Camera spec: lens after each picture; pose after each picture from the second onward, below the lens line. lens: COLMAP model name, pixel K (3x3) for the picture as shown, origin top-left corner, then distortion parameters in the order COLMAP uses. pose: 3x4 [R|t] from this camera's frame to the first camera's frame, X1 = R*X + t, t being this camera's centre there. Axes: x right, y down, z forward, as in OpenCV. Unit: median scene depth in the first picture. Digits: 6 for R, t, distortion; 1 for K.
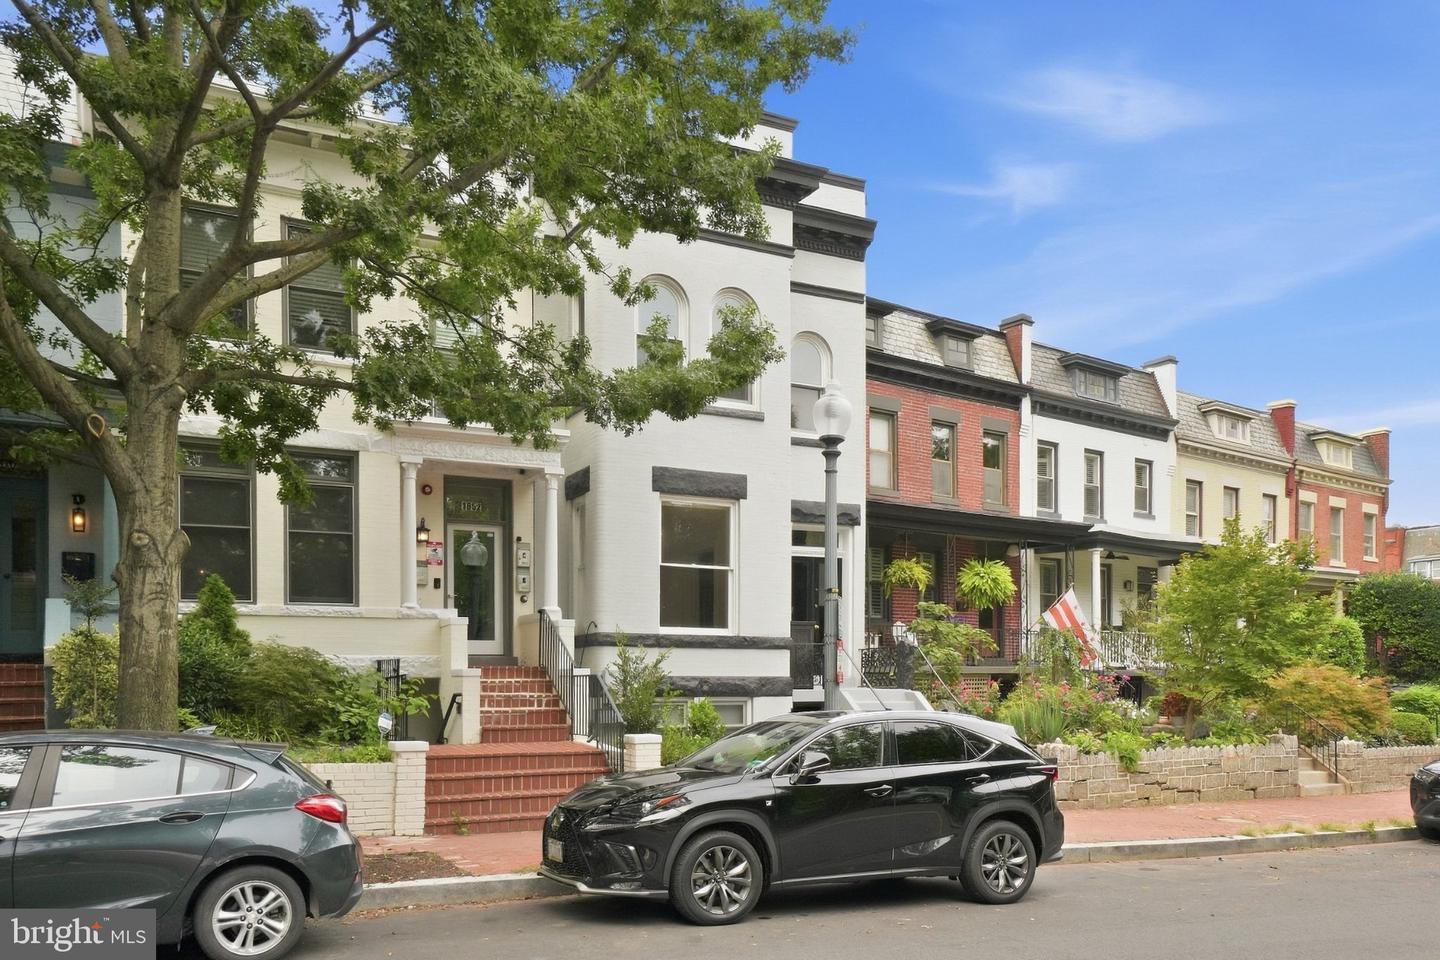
lens RADIAL K [[1151.6, 0, 719.2], [0, 1151.6, 449.4], [0, 0, 1]] dist [0.003698, 0.059803]
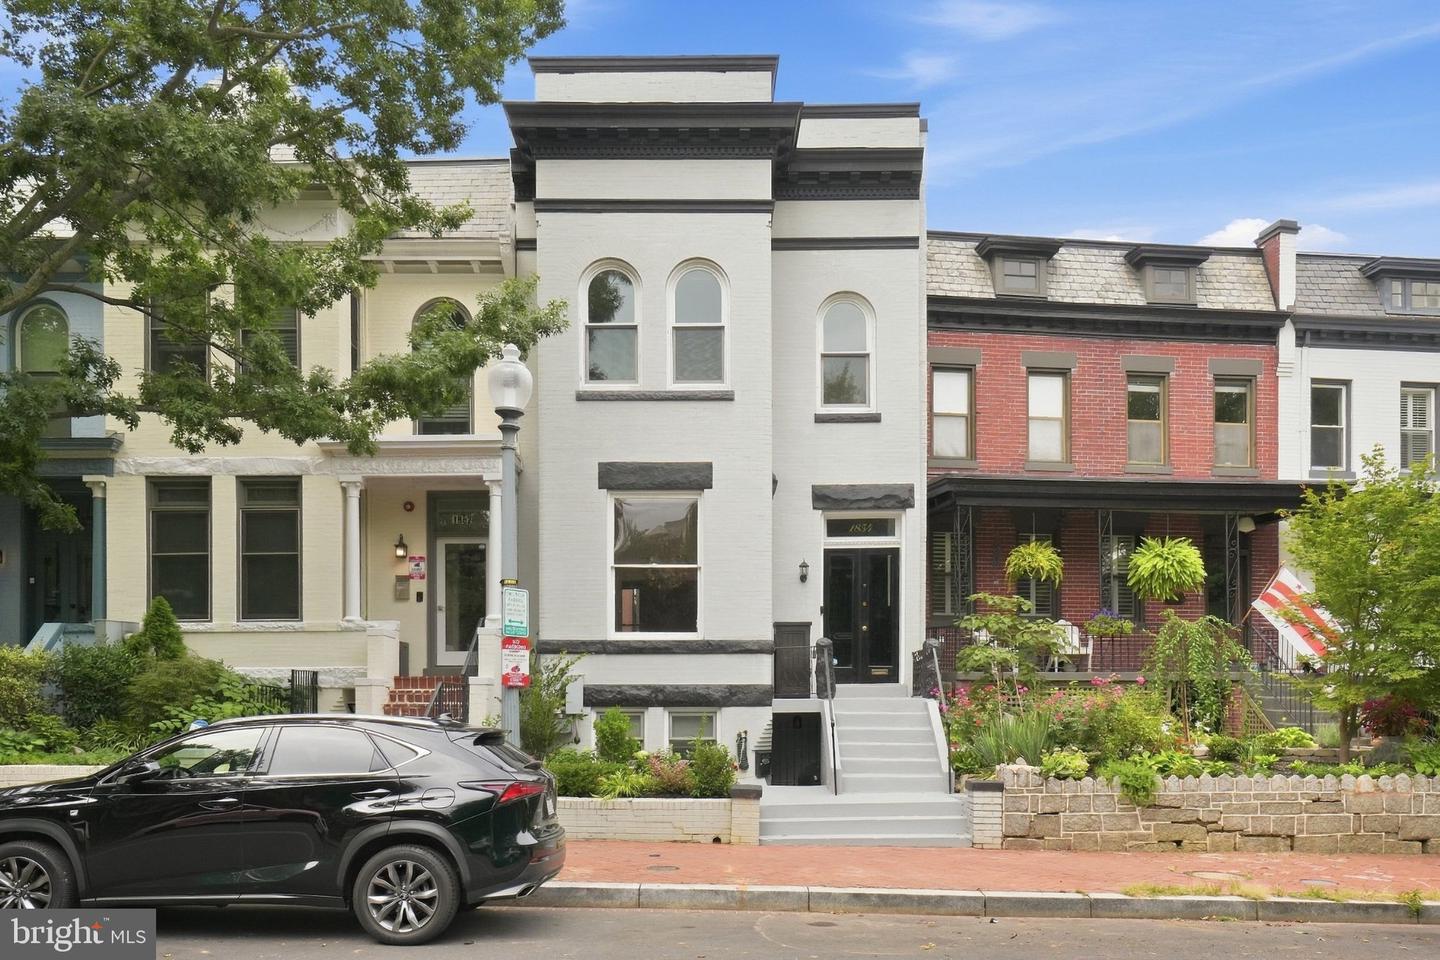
lens RADIAL K [[1166.9, 0, 720.0], [0, 1166.9, 480.0], [0, 0, 1]] dist [-0.002620, 0.063738]
pose [[0.881960, -0.091615, -0.462334, 0.452439], [0.096883, 0.995219, -0.012393, 0.048373], [0.461259, -0.033862, 0.886619, 0.193162]]
